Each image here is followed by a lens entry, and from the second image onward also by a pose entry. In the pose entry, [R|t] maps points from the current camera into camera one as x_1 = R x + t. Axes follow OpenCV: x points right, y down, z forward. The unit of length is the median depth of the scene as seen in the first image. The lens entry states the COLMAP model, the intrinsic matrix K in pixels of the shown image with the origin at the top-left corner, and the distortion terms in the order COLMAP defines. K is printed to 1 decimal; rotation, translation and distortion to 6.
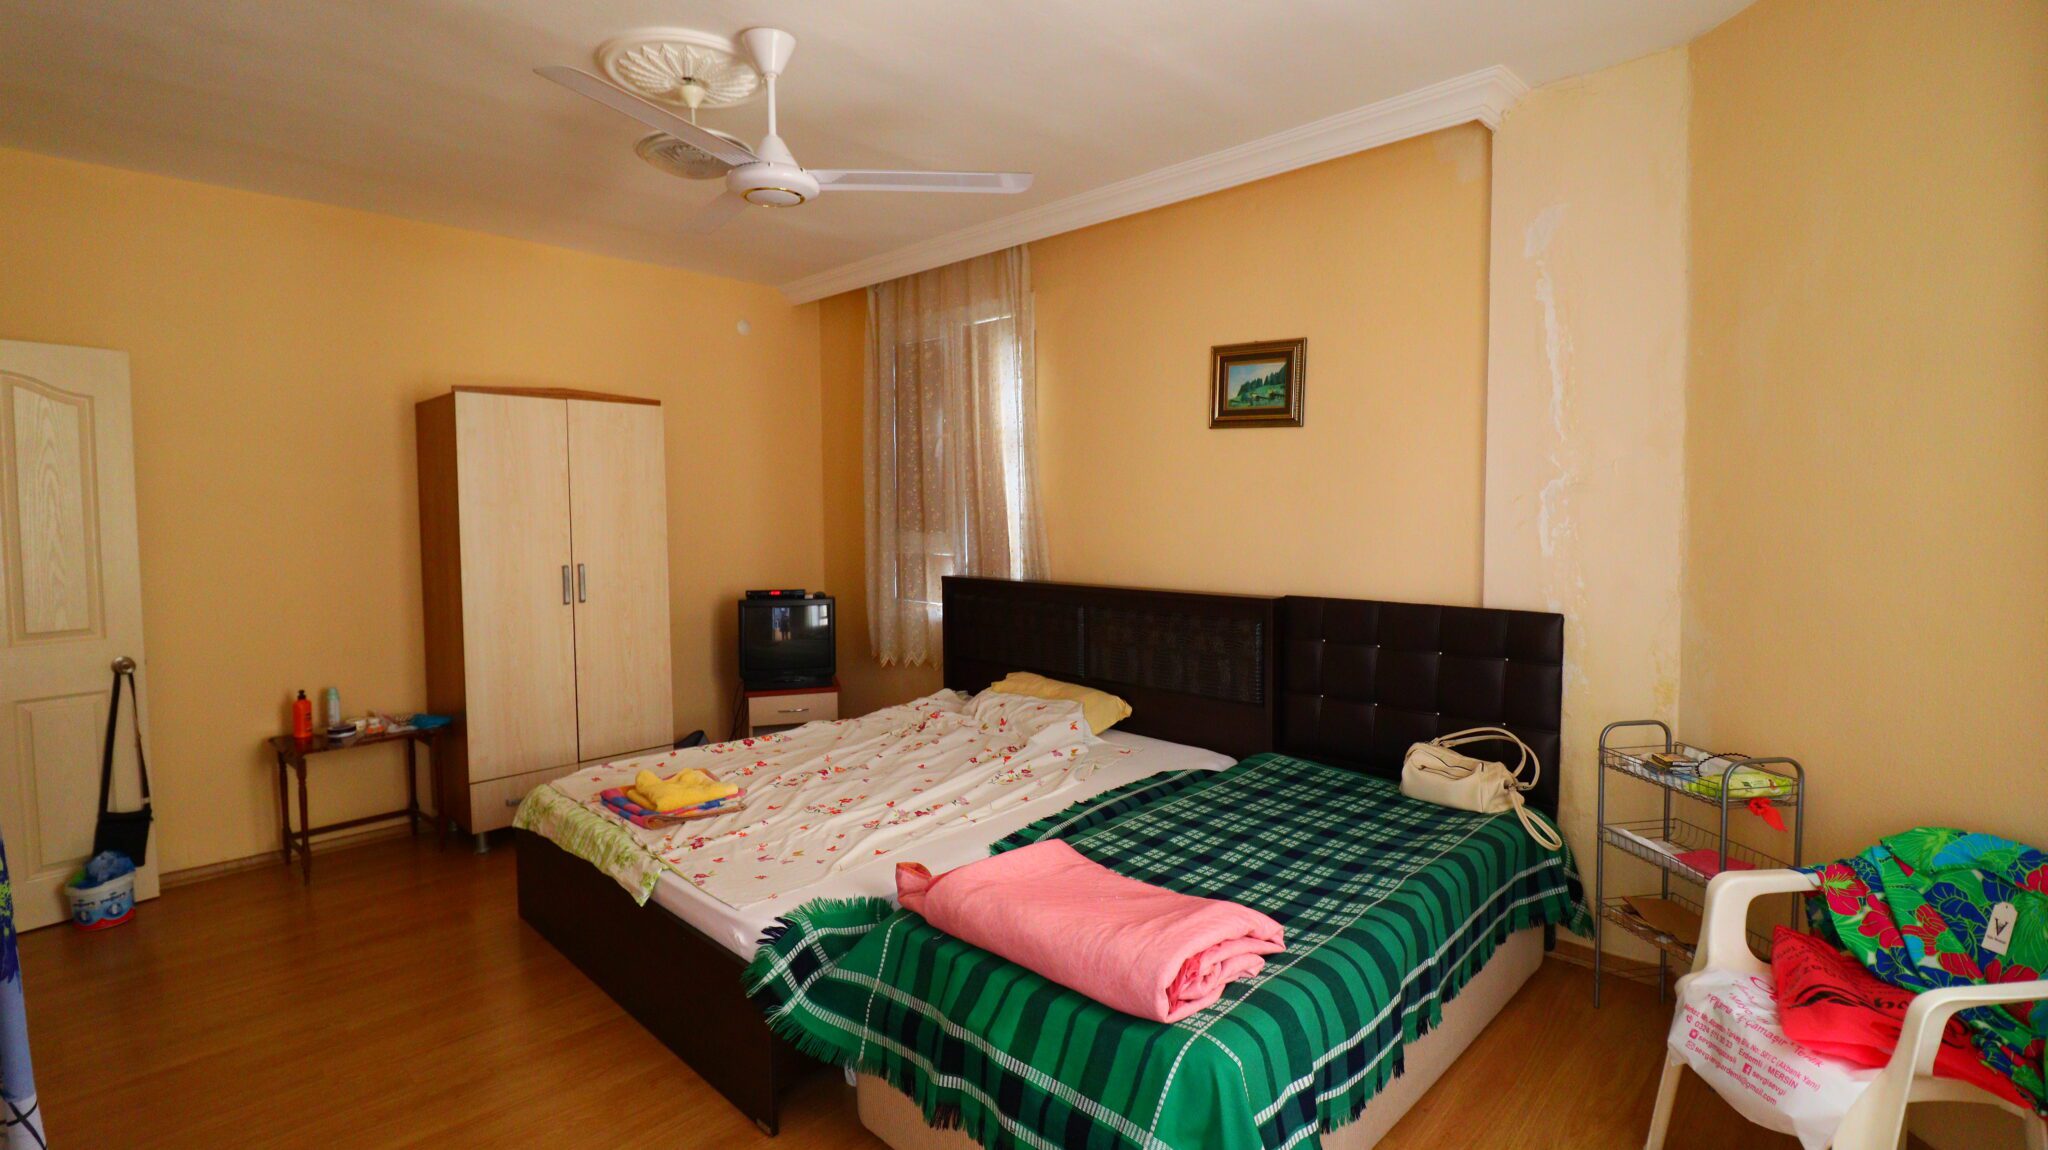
lens RADIAL K [[941.8, 0, 1018.1], [0, 941.8, 577.6], [0, 0, 1]] dist [-0.000856, -0.012349]
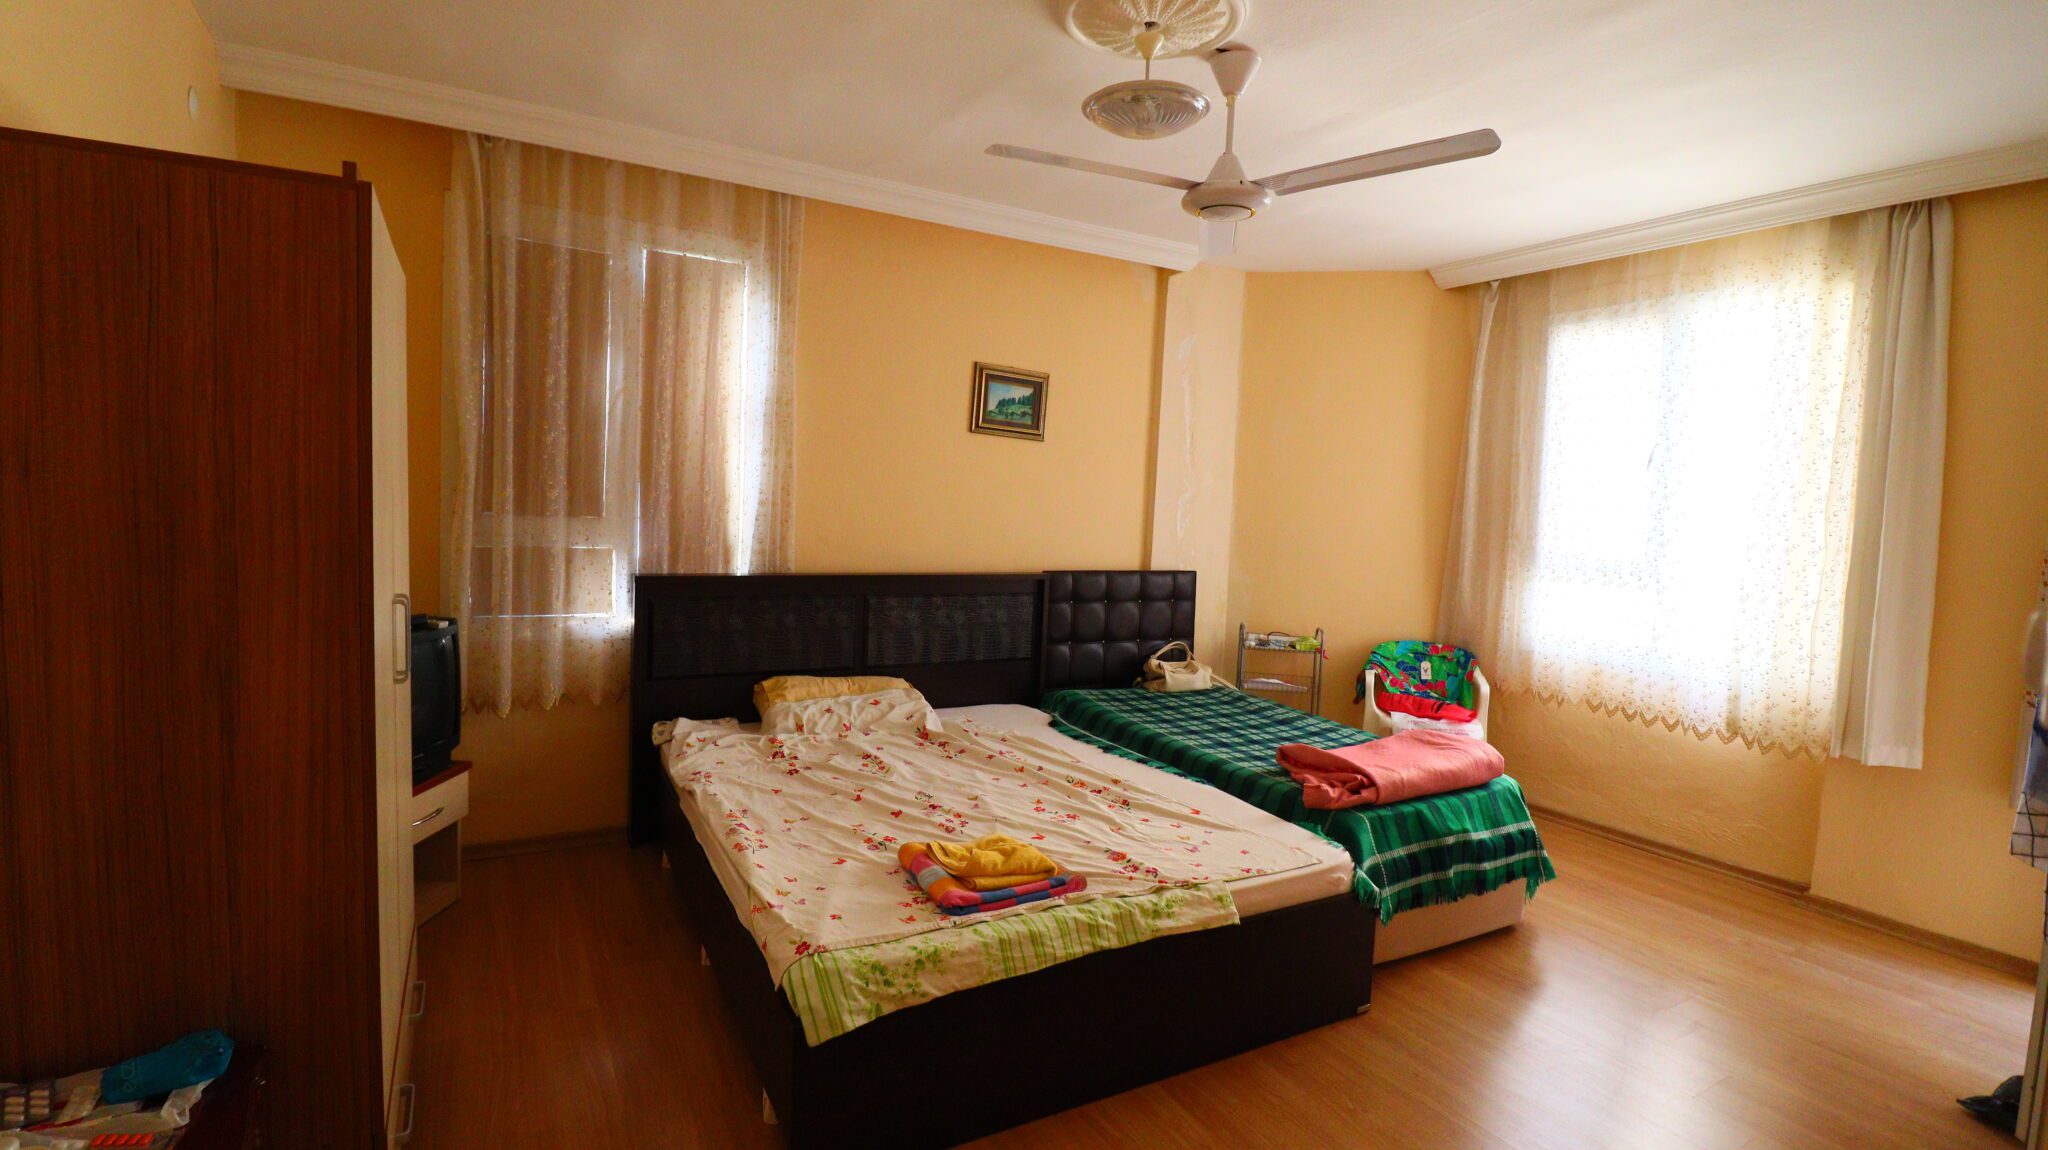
lens RADIAL K [[941.8, 0, 1017.1], [0, 941.8, 560.3], [0, 0, 1]] dist [-0.000856, -0.012349]
pose [[0.288056, -0.052554, 0.956170, -0.955808], [0.021521, 0.998596, 0.048403, -0.057543], [-0.957372, 0.006635, 0.288782, 0.643378]]
